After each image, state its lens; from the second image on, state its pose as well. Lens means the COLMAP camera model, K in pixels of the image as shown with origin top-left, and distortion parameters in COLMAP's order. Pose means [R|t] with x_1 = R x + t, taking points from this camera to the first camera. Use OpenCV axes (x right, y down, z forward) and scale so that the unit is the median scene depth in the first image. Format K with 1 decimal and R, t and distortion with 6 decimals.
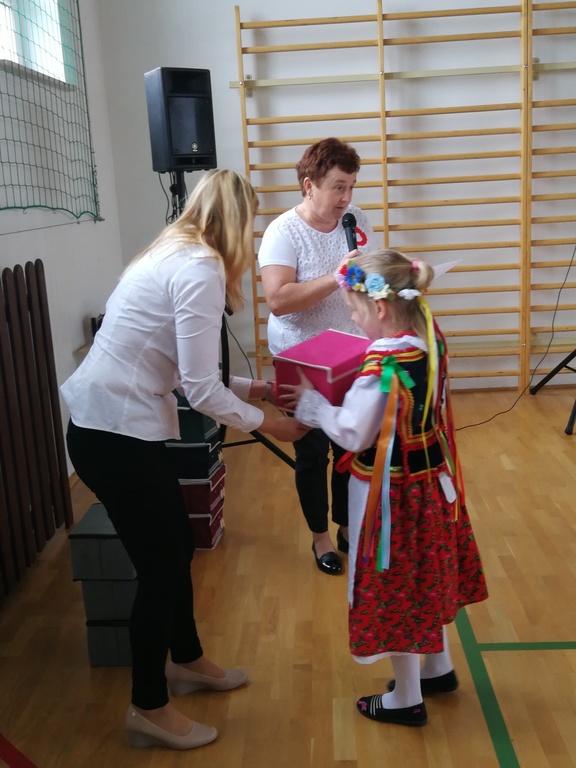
lens RADIAL K [[928.3, 0, 288.0], [0, 928.3, 384.0], [0, 0, 1]] dist [0.021099, 0.027409]
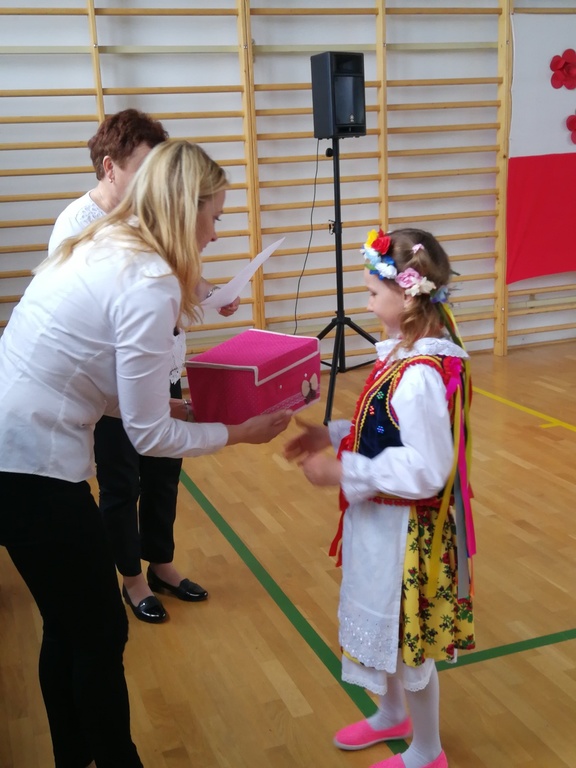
lens RADIAL K [[928.3, 0, 288.0], [0, 928.3, 384.0], [0, 0, 1]] dist [0.021099, 0.027409]
pose [[0.930960, -0.079424, 0.356377, -0.073404], [0.075602, 0.996833, 0.024666, -0.015177], [-0.357208, 0.003979, 0.934016, 0.089732]]
